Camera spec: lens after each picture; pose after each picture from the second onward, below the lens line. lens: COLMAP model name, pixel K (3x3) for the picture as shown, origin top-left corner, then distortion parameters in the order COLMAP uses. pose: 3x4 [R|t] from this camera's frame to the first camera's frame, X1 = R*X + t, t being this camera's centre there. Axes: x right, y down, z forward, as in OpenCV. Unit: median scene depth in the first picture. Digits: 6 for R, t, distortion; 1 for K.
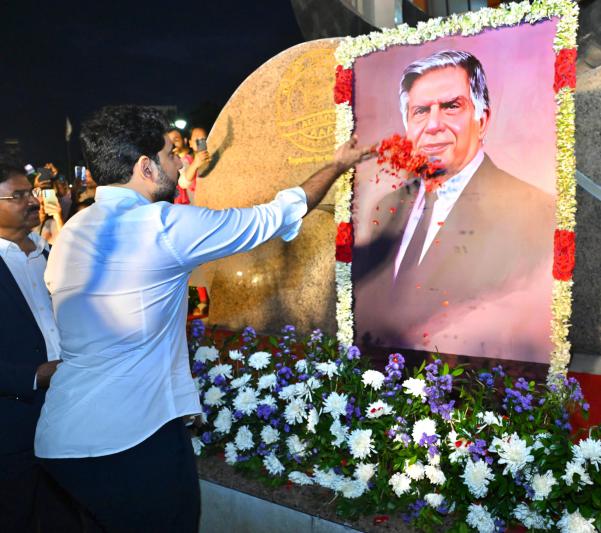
lens RADIAL K [[480.0, 0, 415.8], [0, 480.0, 256.7], [0, 0, 1]] dist [-0.007709, -0.001527]
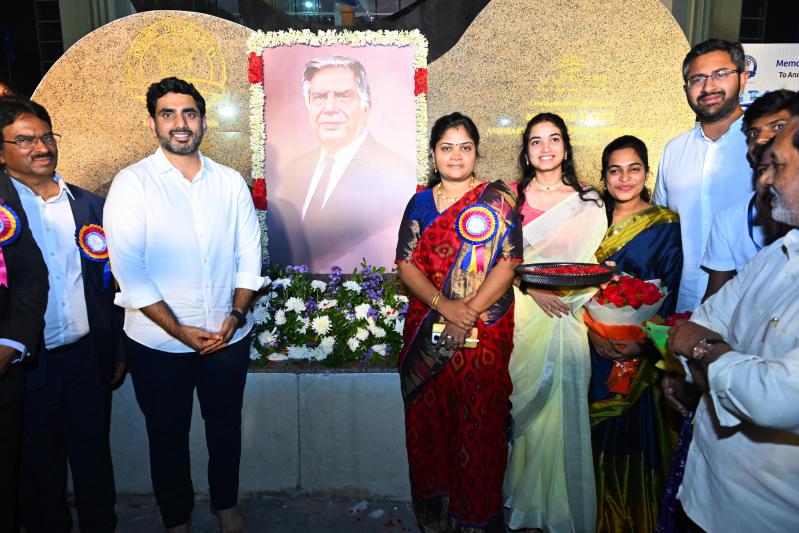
lens RADIAL K [[515.5, 0, 399.5], [0, 515.5, 266.5], [0, 0, 1]] dist [-0.005728, -0.000356]
pose [[0.870170, -0.056192, 0.489538, -0.550399], [0.031001, 0.997751, 0.059423, 0.098459], [-0.491776, -0.036532, 0.869955, -0.406220]]
